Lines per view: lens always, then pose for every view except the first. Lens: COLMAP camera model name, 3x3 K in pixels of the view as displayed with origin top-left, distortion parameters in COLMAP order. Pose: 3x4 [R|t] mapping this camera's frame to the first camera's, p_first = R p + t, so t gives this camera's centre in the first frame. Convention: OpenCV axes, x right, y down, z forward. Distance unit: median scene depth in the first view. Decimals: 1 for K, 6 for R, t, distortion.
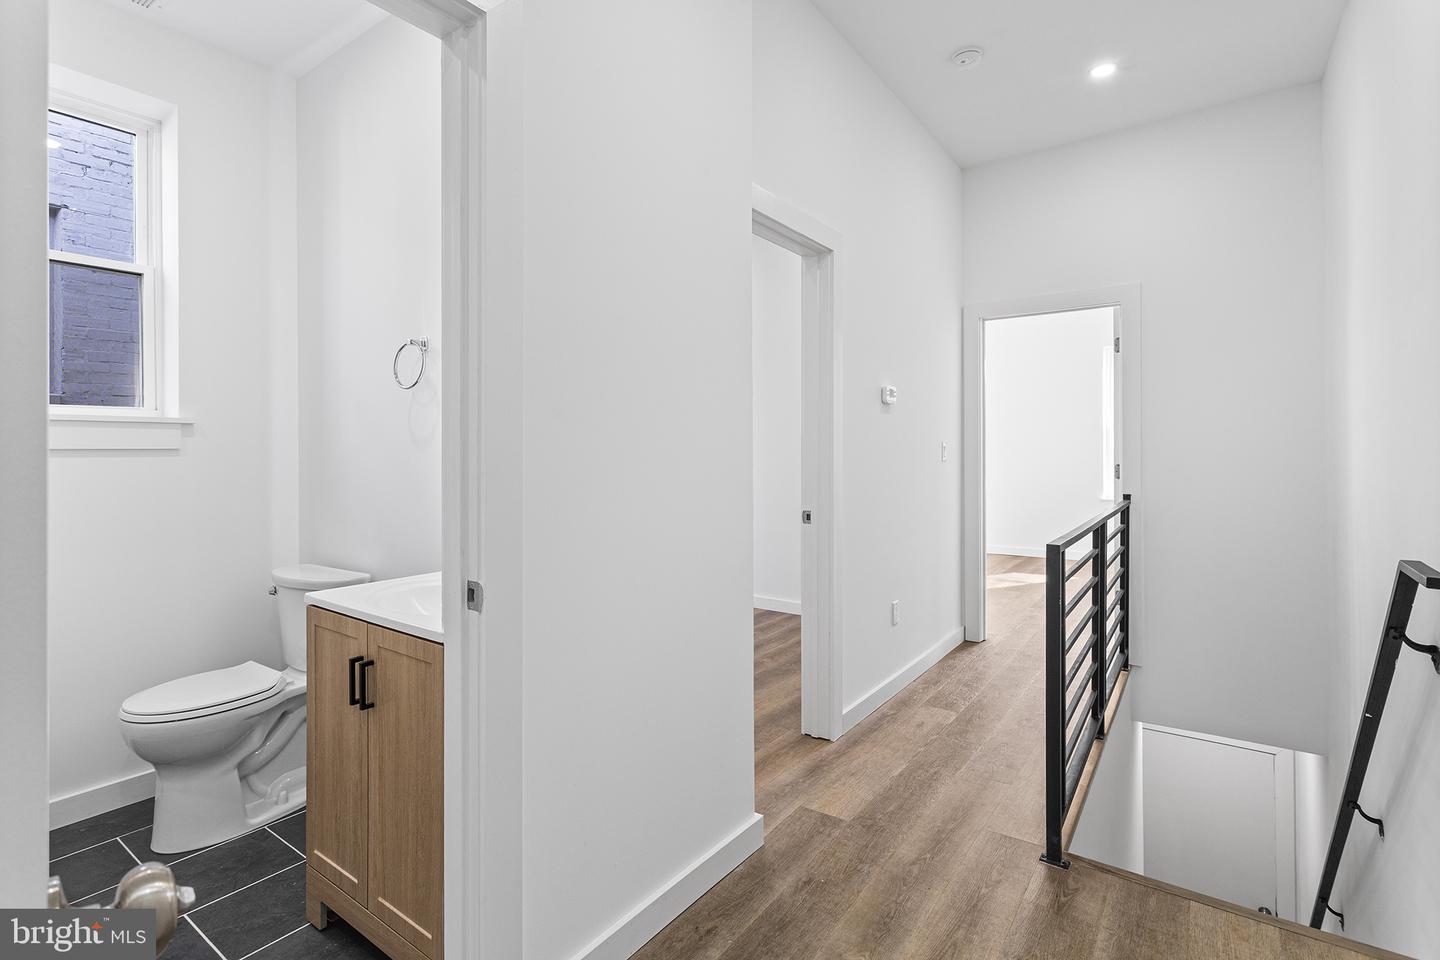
lens RADIAL K [[689.6, 0, 700.1], [0, 689.6, 458.2], [0, 0, 1]] dist [0.002786, 0.000279]
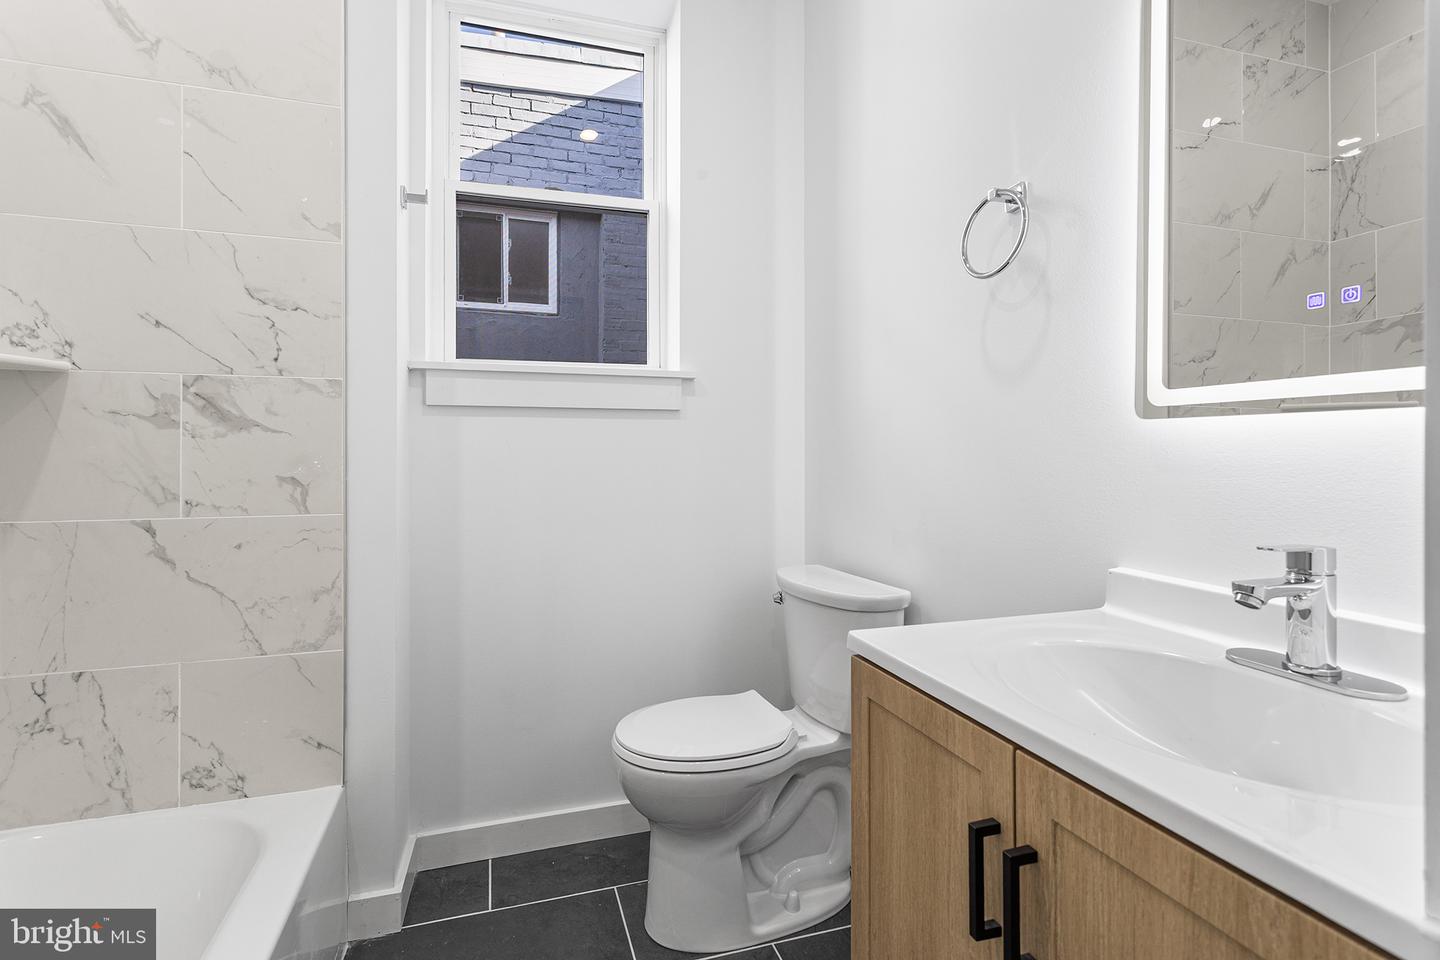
lens RADIAL K [[689.6, 0, 700.1], [0, 689.6, 458.2], [0, 0, 1]] dist [0.002786, 0.000279]
pose [[0.801084, 0.000455, -0.598551, -0.264366], [-0.003584, 0.999985, -0.004036, 0.049294], [0.598541, 0.005378, 0.801074, 0.386664]]
